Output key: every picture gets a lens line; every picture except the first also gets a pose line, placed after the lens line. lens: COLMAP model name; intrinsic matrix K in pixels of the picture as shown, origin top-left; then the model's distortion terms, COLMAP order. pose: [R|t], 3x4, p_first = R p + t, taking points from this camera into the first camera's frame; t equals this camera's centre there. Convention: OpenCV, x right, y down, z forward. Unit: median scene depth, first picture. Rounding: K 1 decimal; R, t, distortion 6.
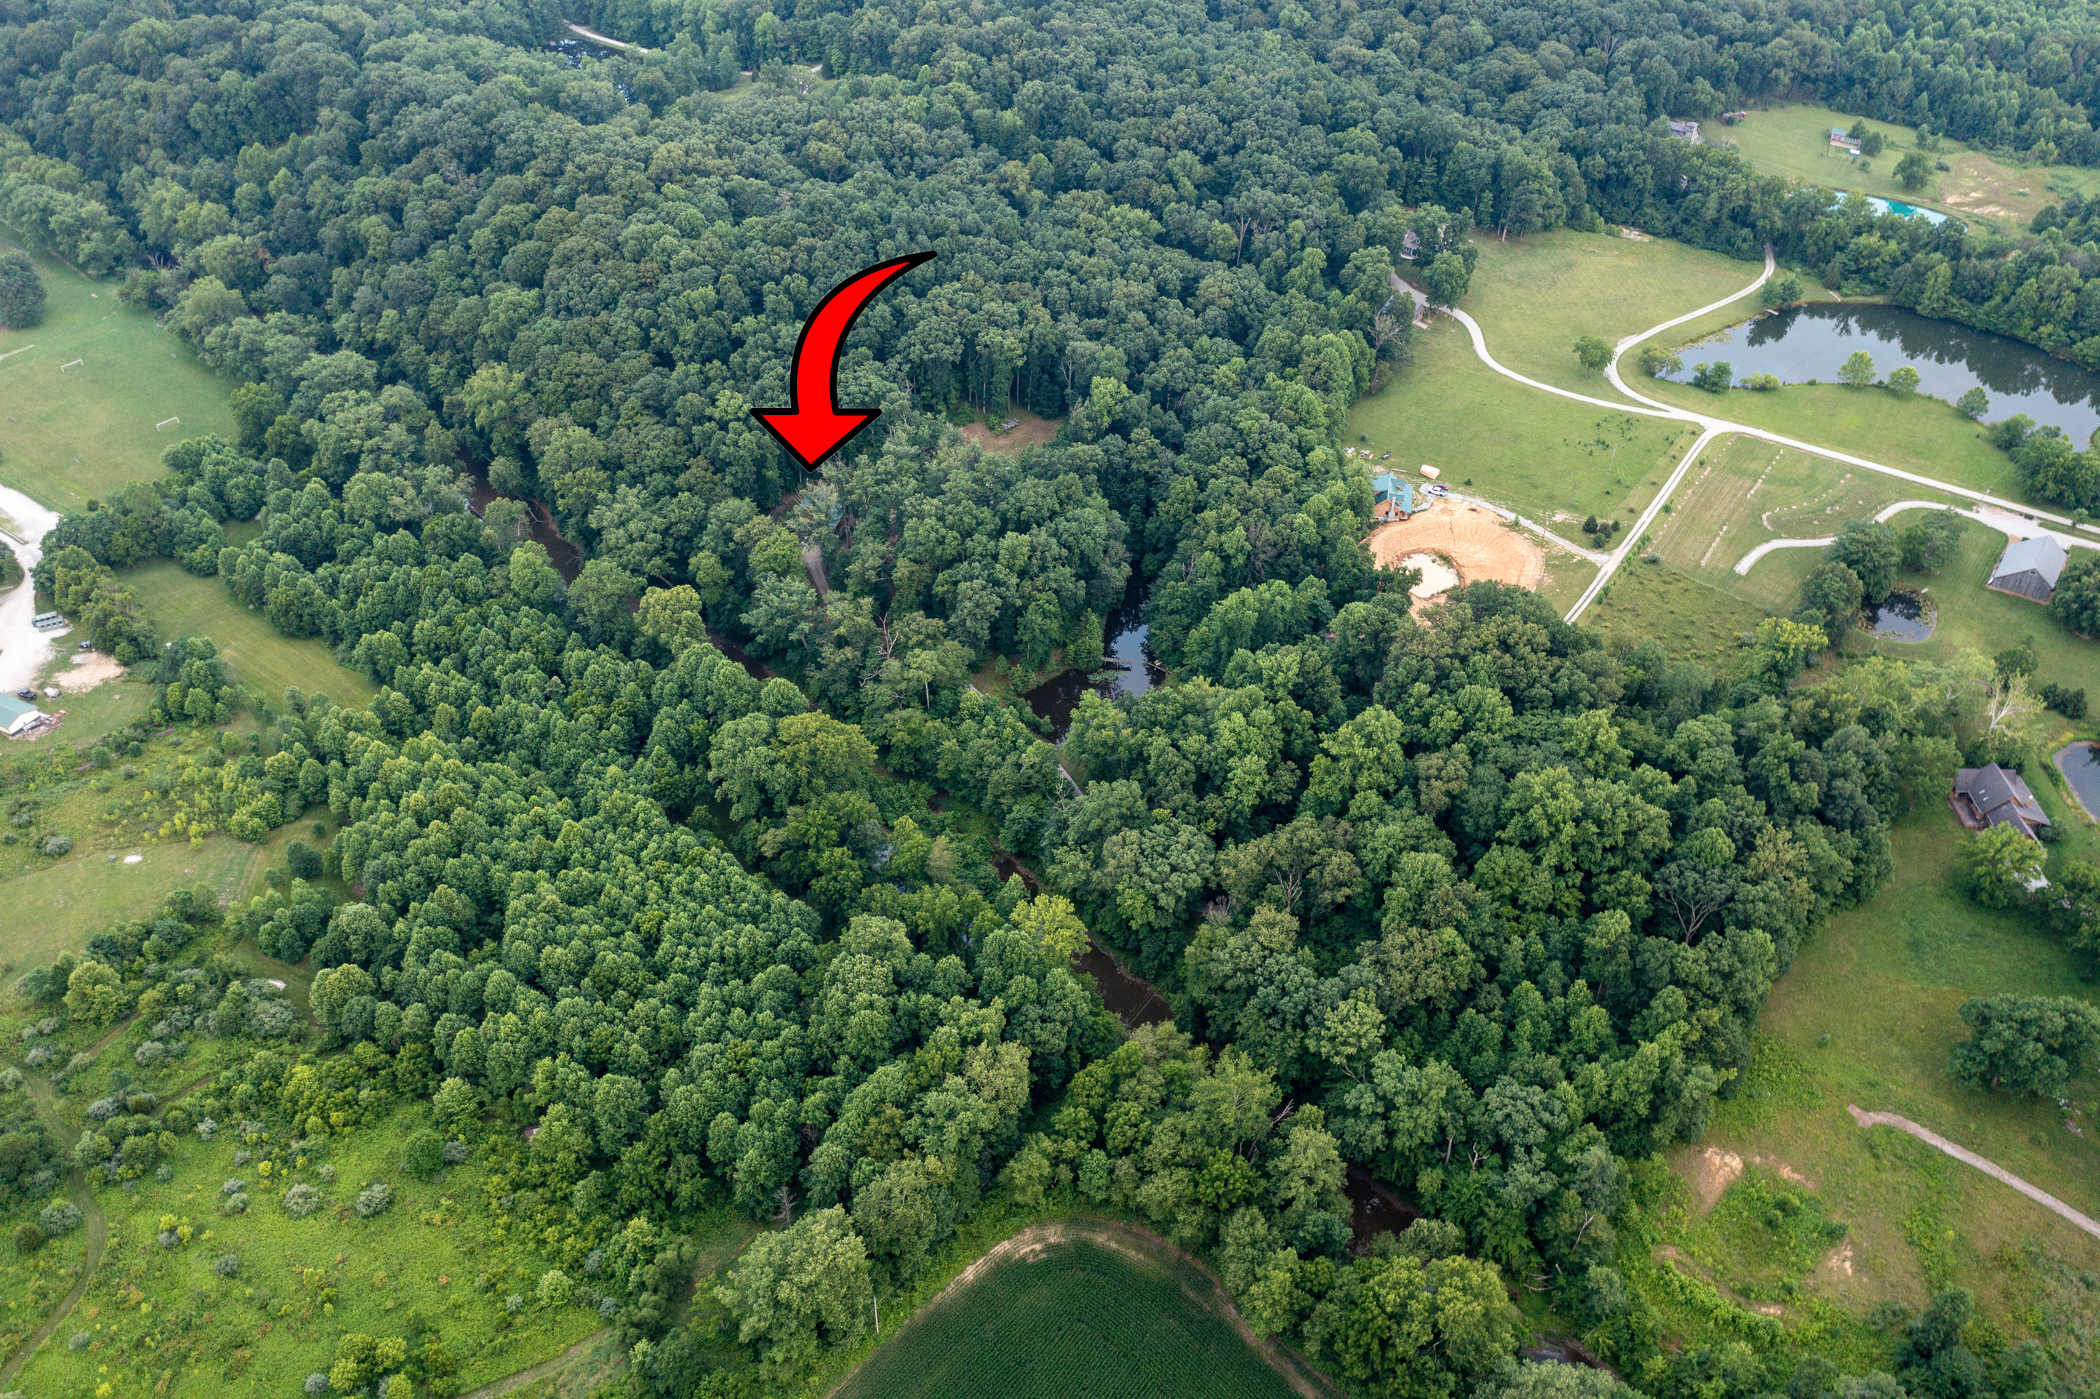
lens RADIAL K [[1712.9, 0, 1052.3], [0, 1712.9, 694.0], [0, 0, 1]] dist [-0.004336, -0.003618]
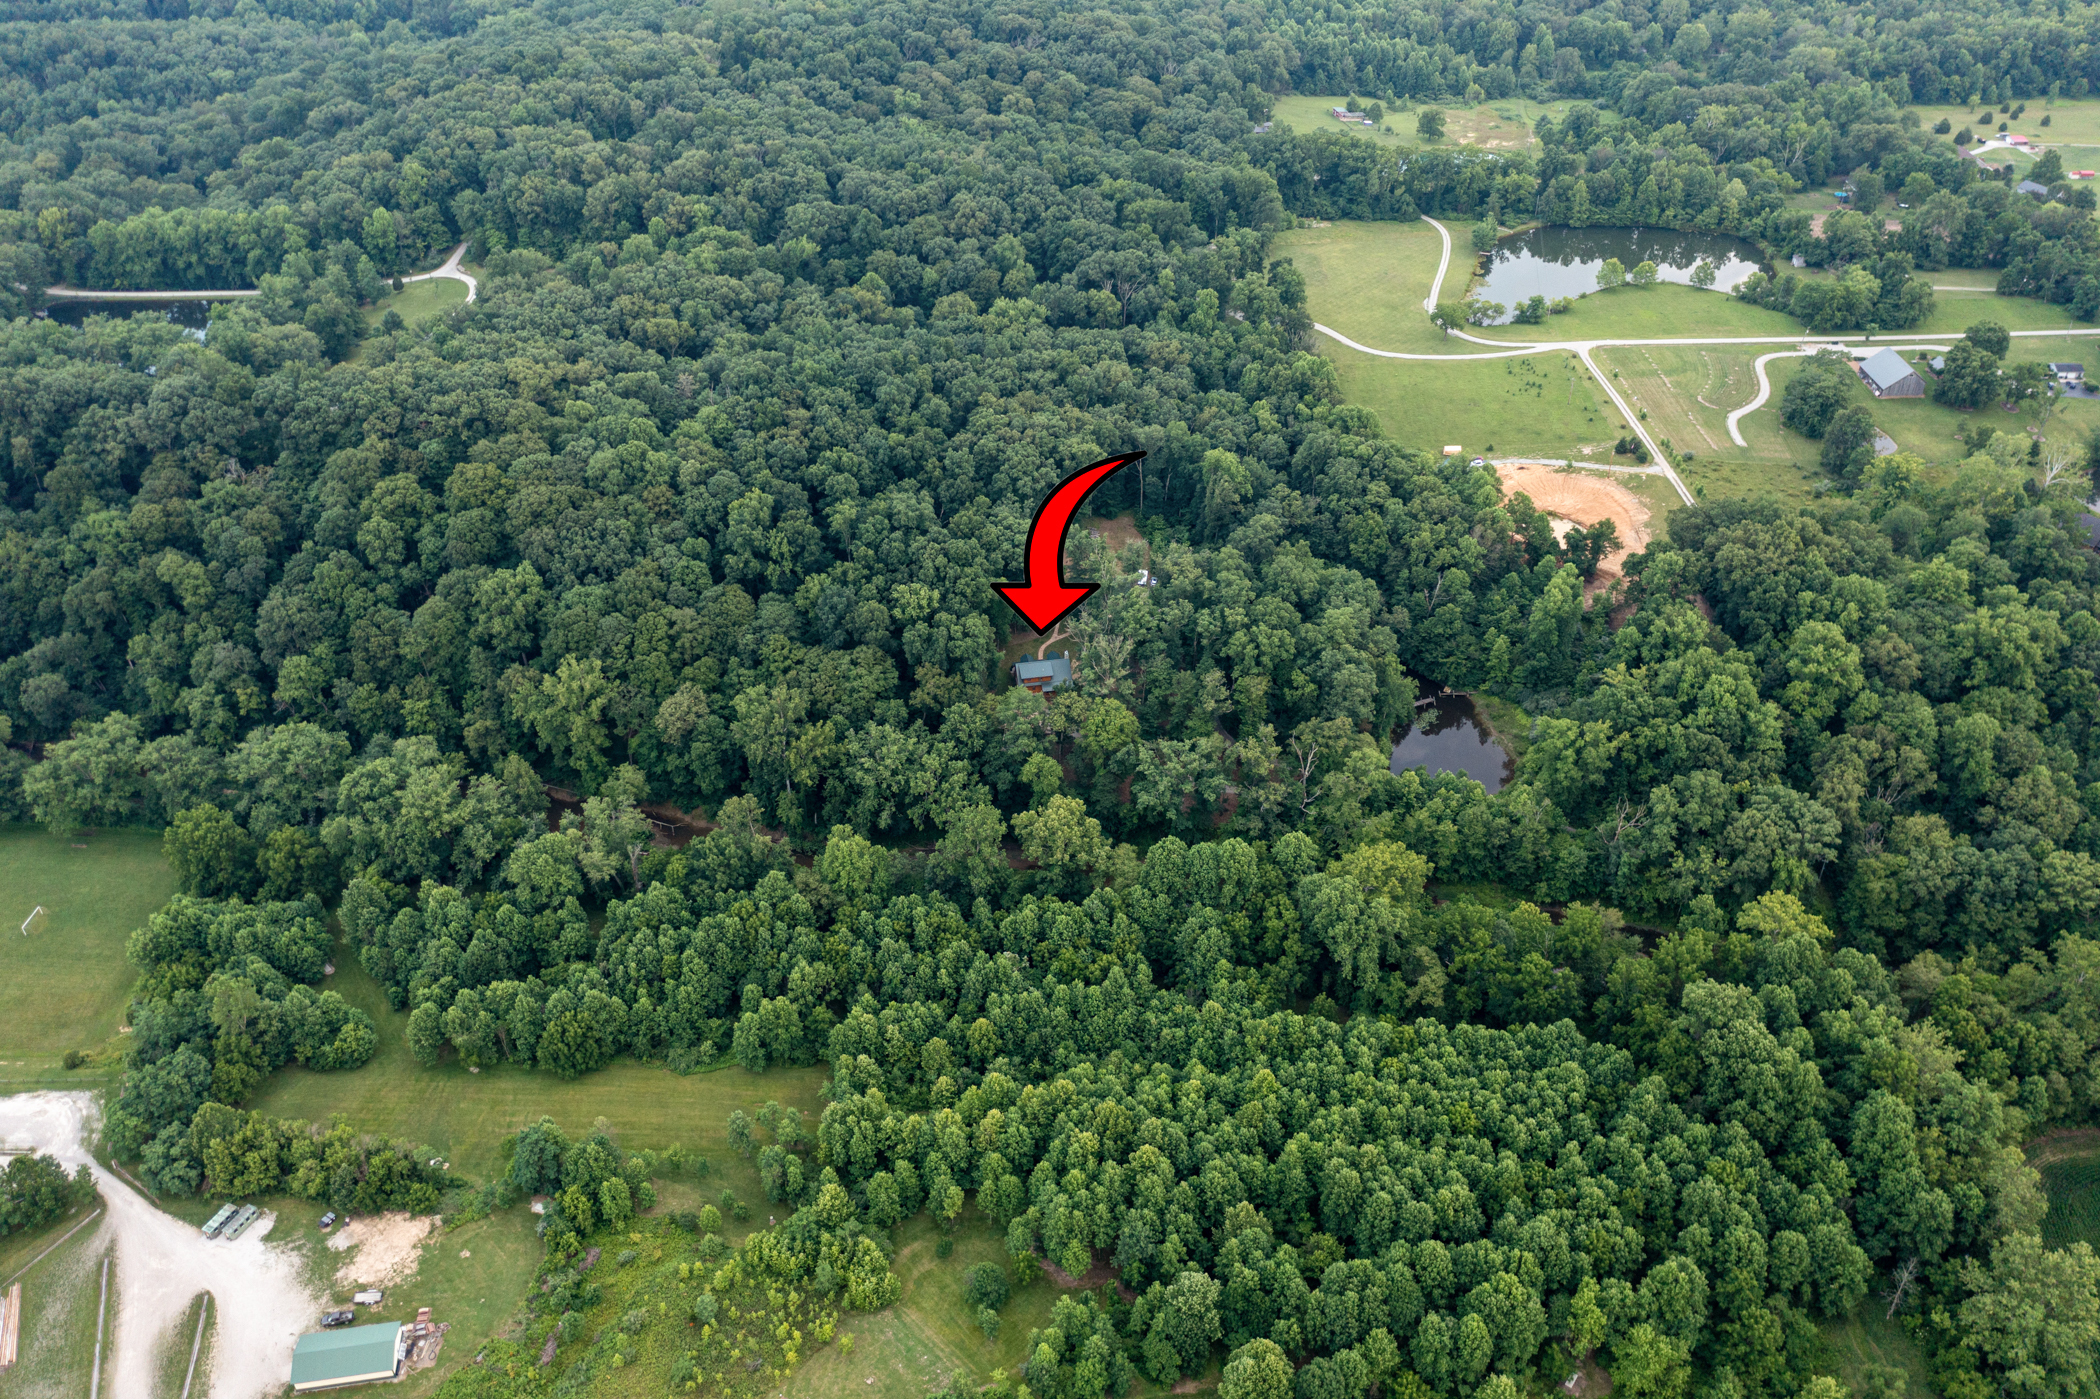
lens RADIAL K [[1712.9, 0, 1051.4], [0, 1712.9, 704.7], [0, 0, 1]] dist [-0.004336, -0.003618]
pose [[0.801996, -0.351391, 0.483039, -0.569172], [0.377531, 0.924855, 0.045975, -0.135230], [-0.462897, 0.145490, 0.874391, 0.237702]]
